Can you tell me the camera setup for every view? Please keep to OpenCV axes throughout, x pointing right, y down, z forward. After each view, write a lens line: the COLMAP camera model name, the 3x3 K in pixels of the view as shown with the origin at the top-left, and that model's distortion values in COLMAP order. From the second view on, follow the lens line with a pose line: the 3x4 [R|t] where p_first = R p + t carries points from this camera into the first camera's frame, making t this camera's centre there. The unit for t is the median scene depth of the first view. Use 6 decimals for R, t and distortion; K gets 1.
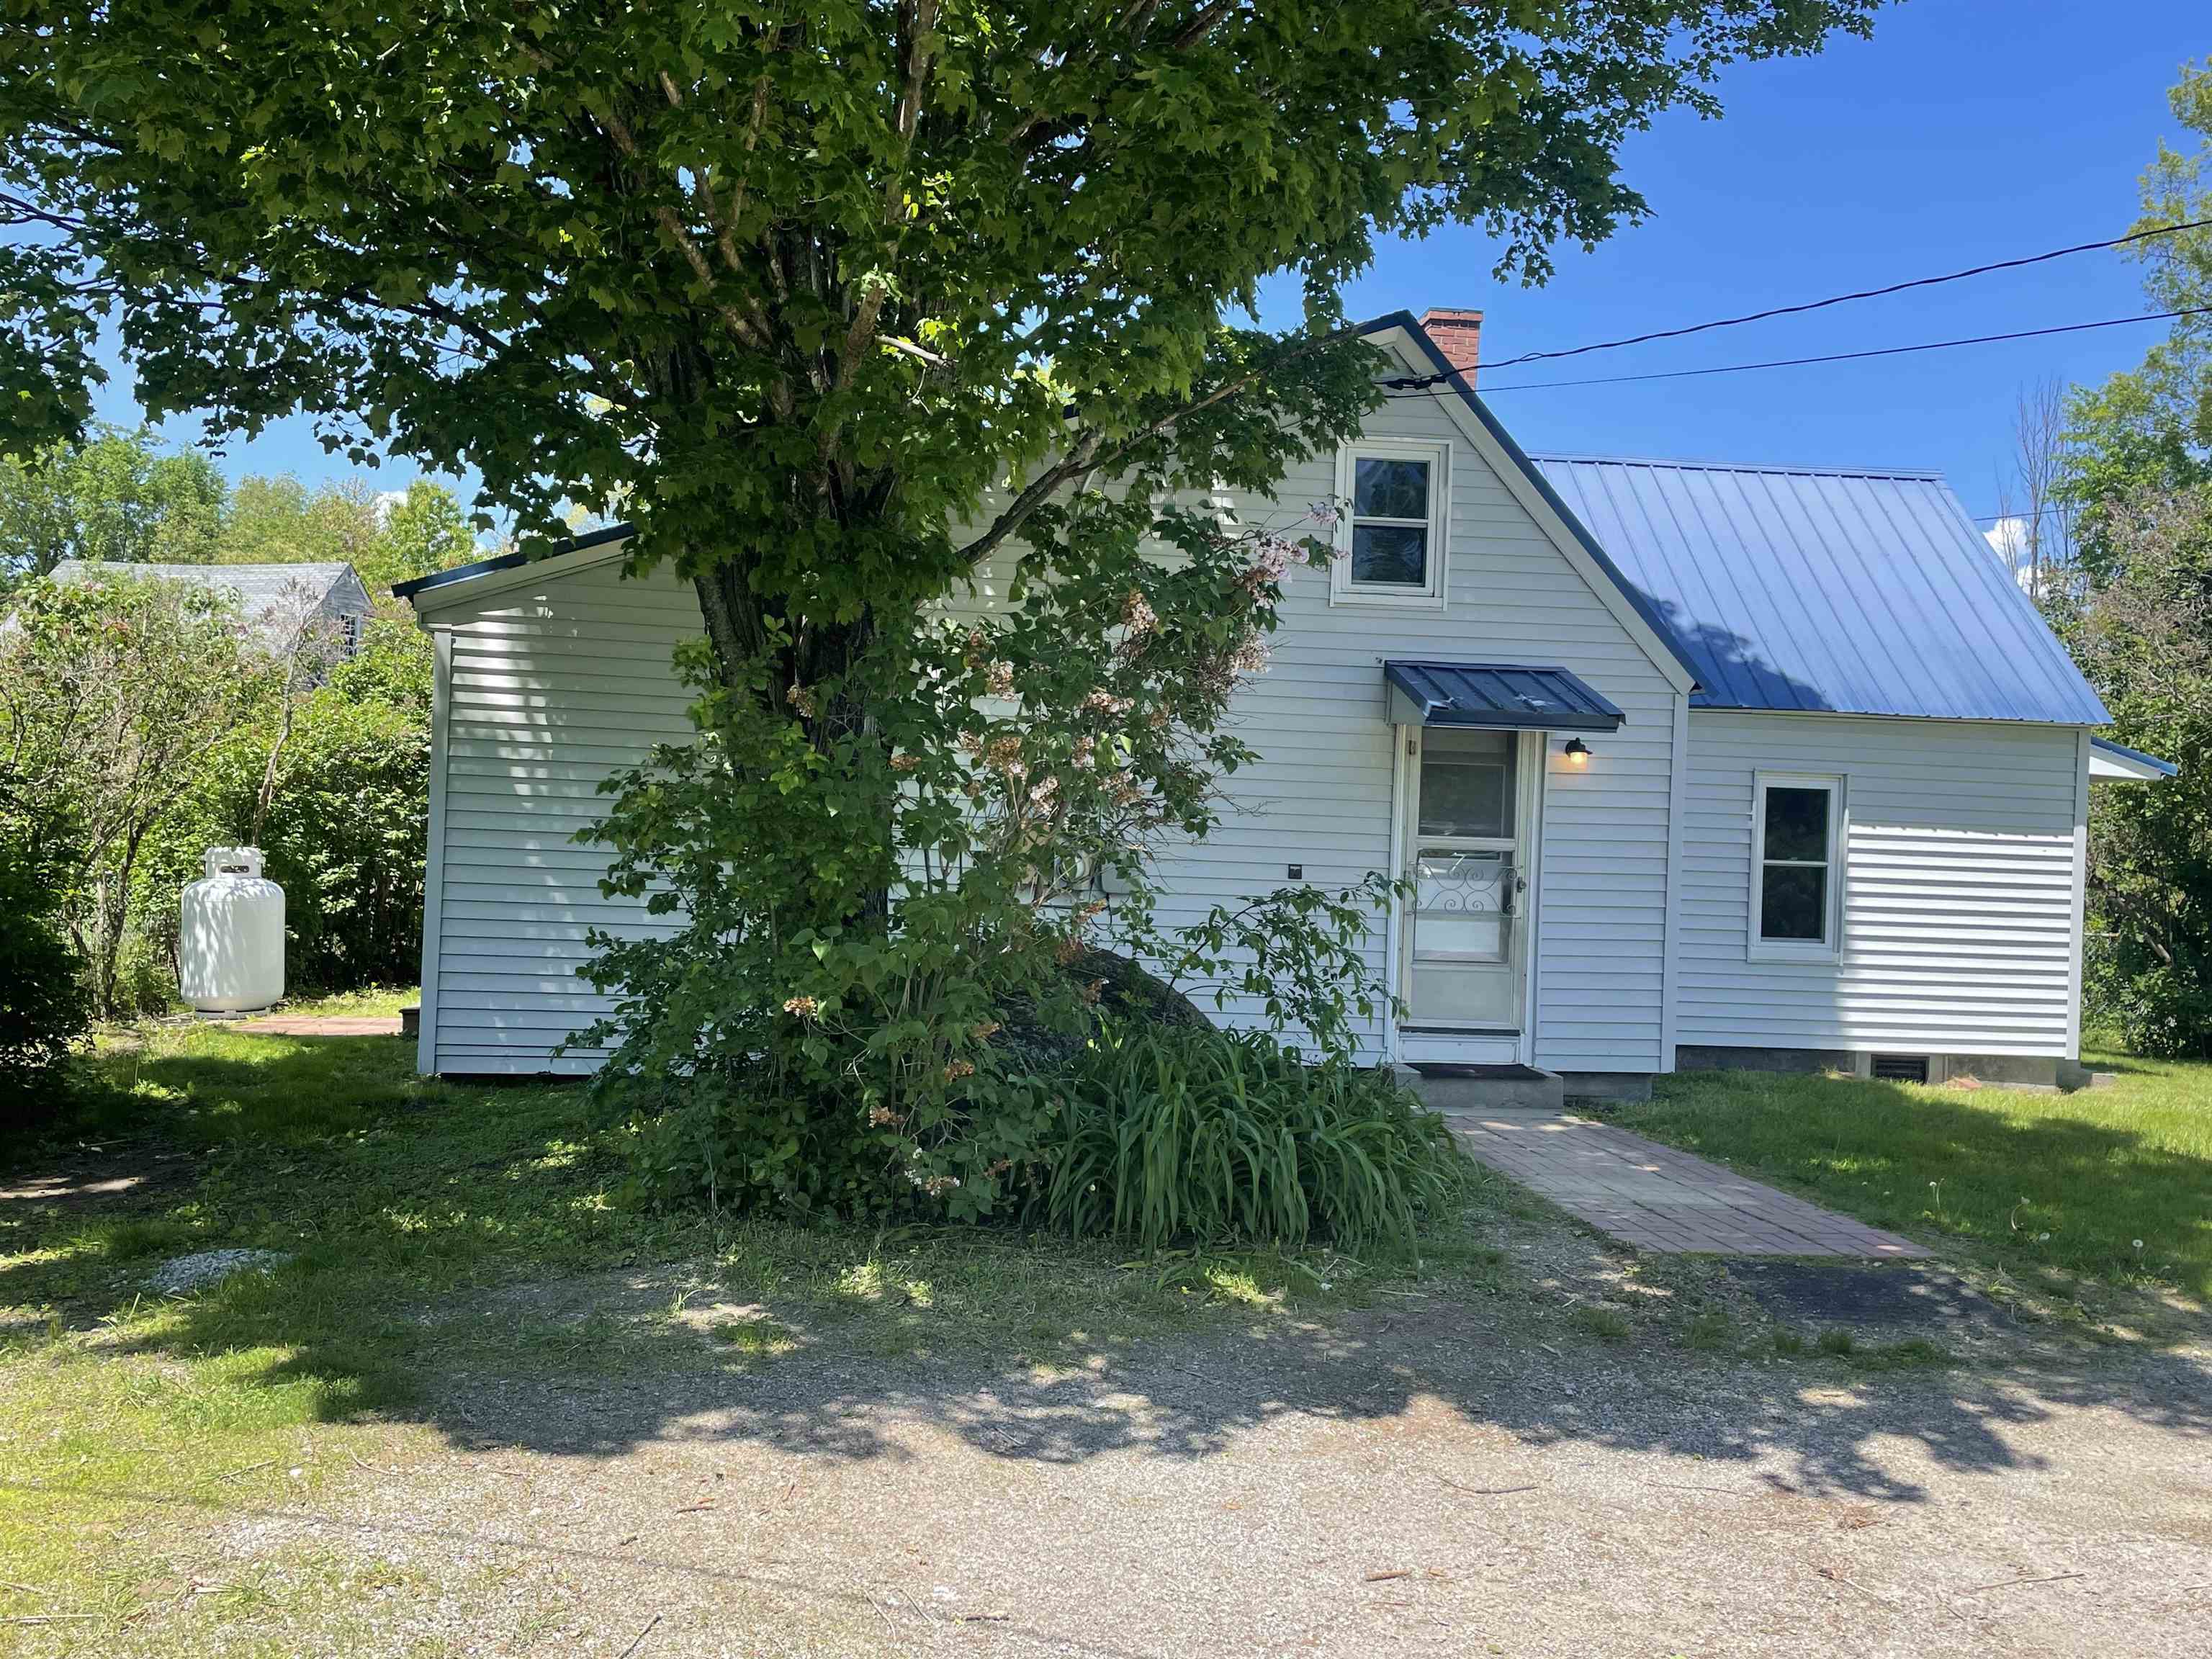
lens RADIAL K [[1887.3, 0, 1106.0], [0, 1887.3, 829.5], [0, 0, 1]] dist [0.036044, -0.107308]
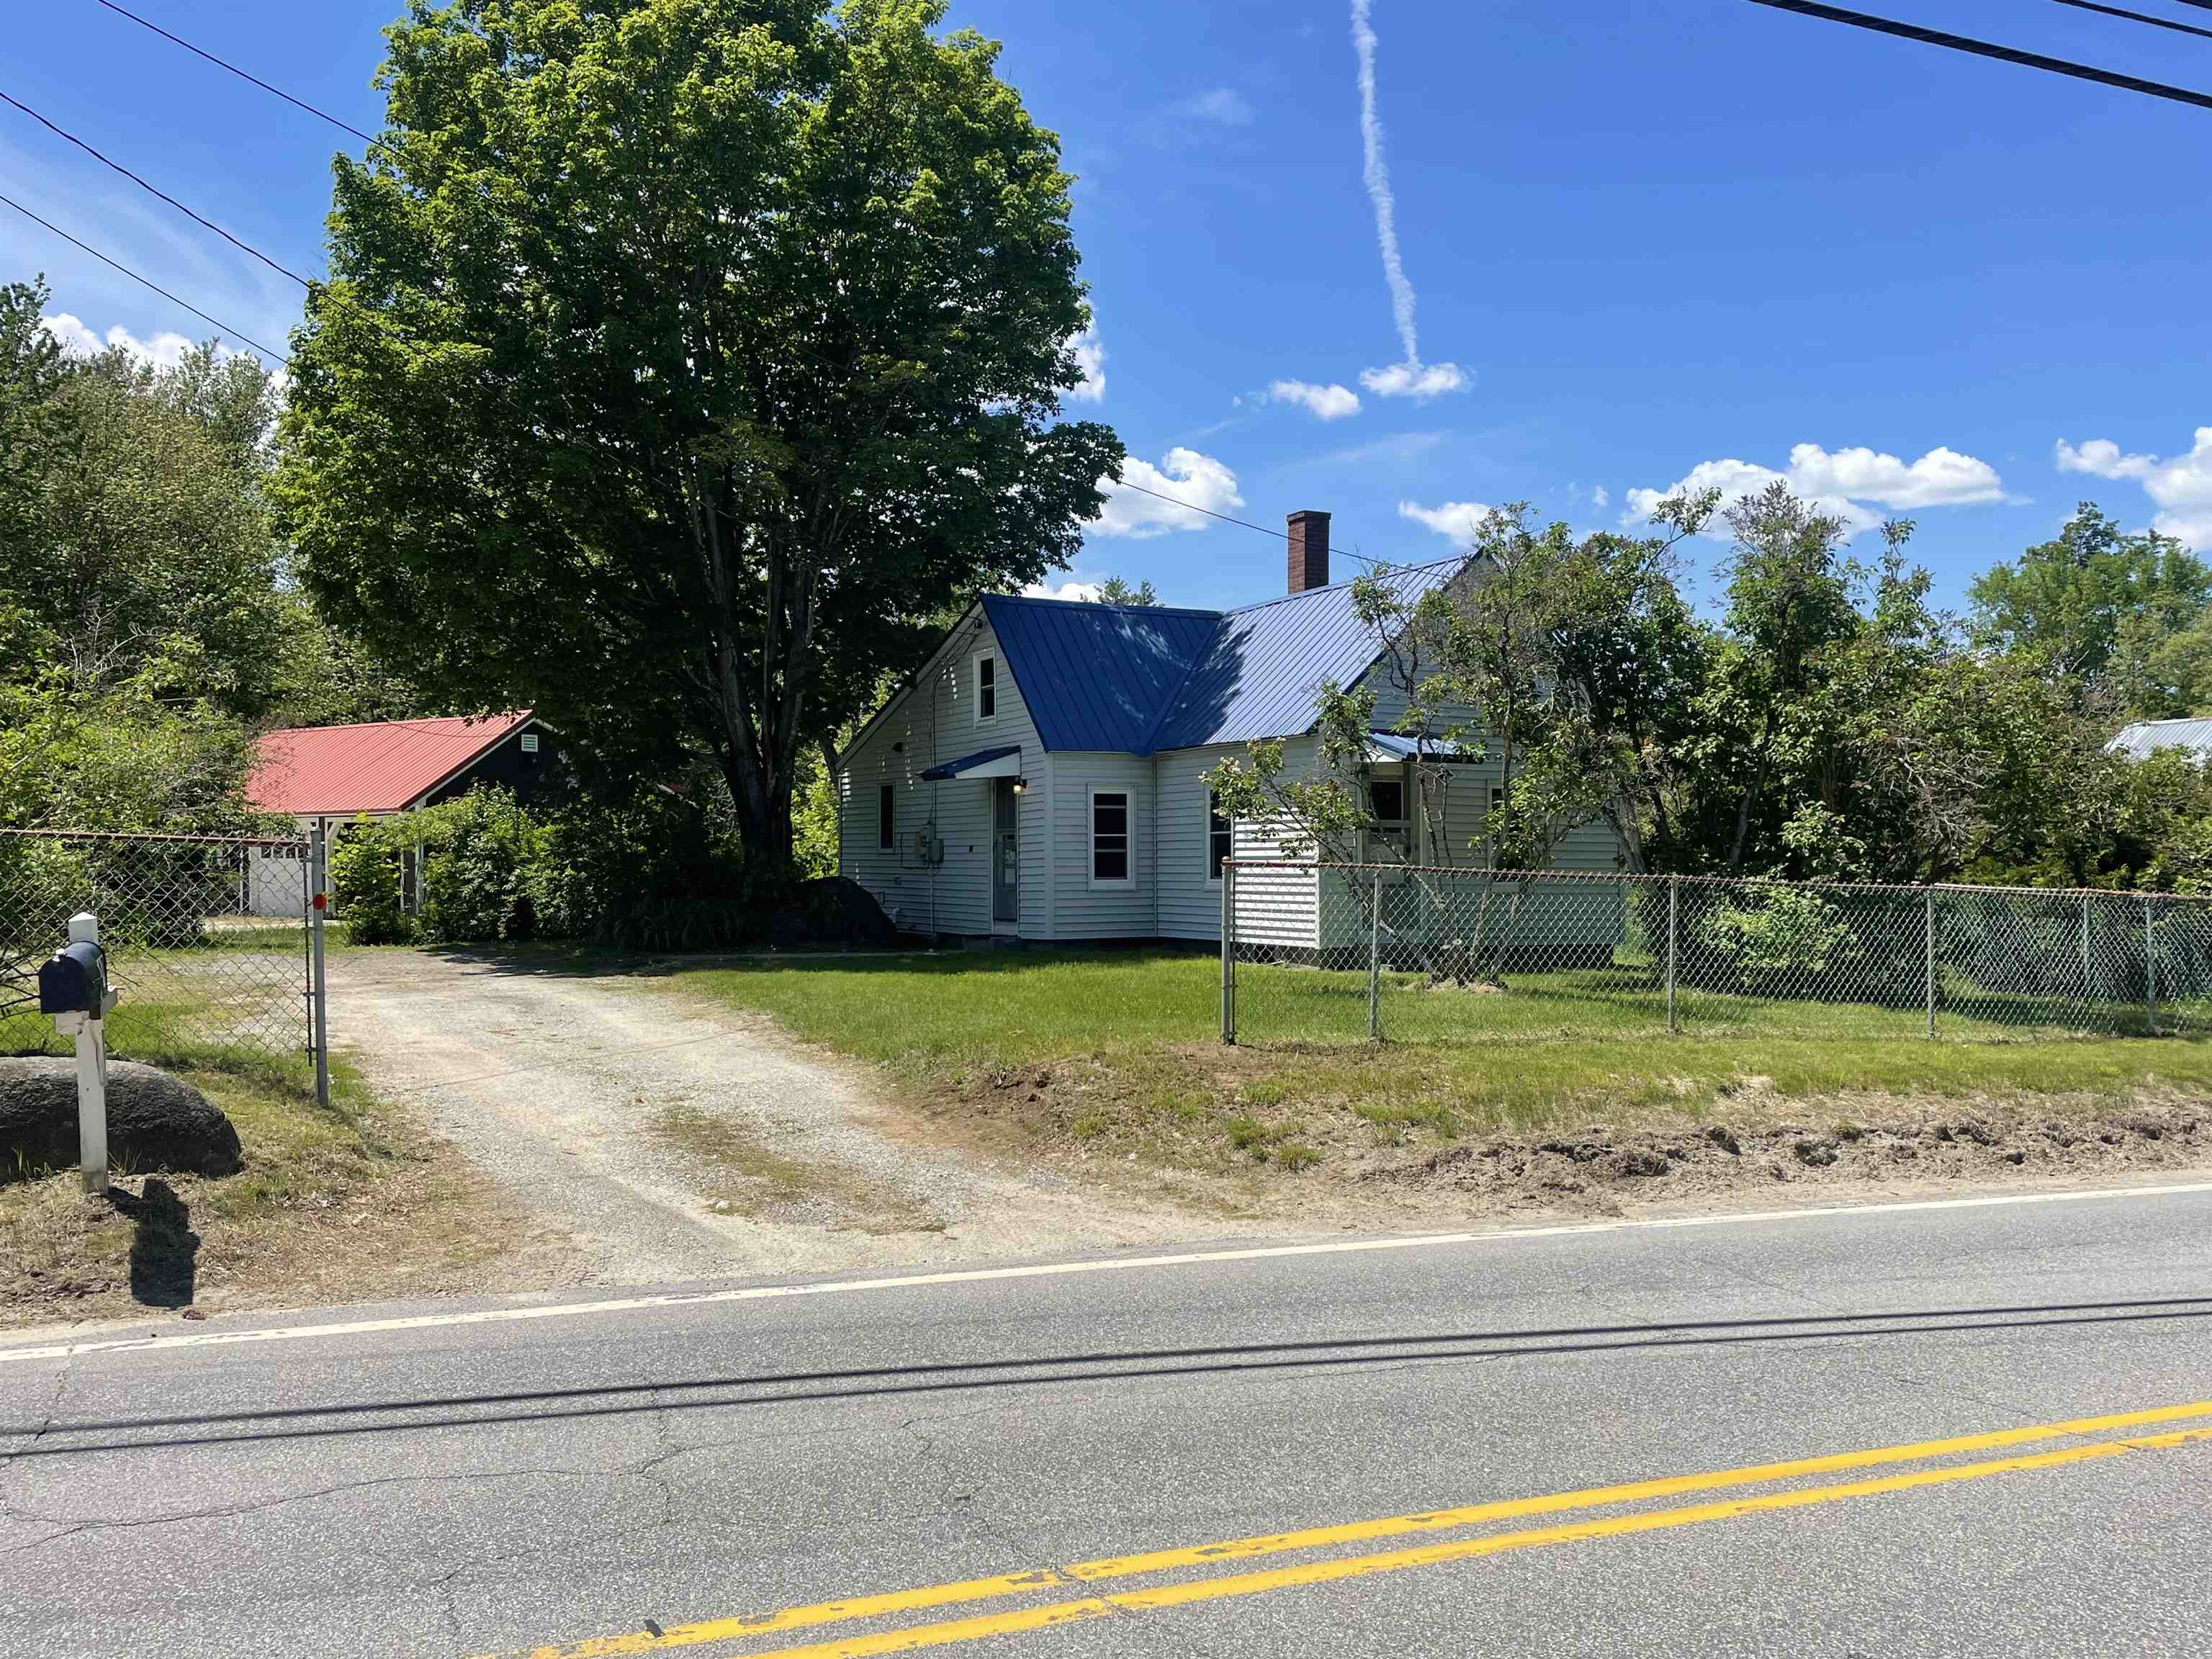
lens RADIAL K [[1901.0, 0, 1106.0], [0, 1901.0, 829.5], [0, 0, 1]] dist [0.097683, 0.000141]
pose [[0.371558, -0.058585, -0.926560, 1.923464], [0.013401, 0.998241, -0.057744, 0.112859], [0.928313, 0.009039, 0.371689, 0.263100]]
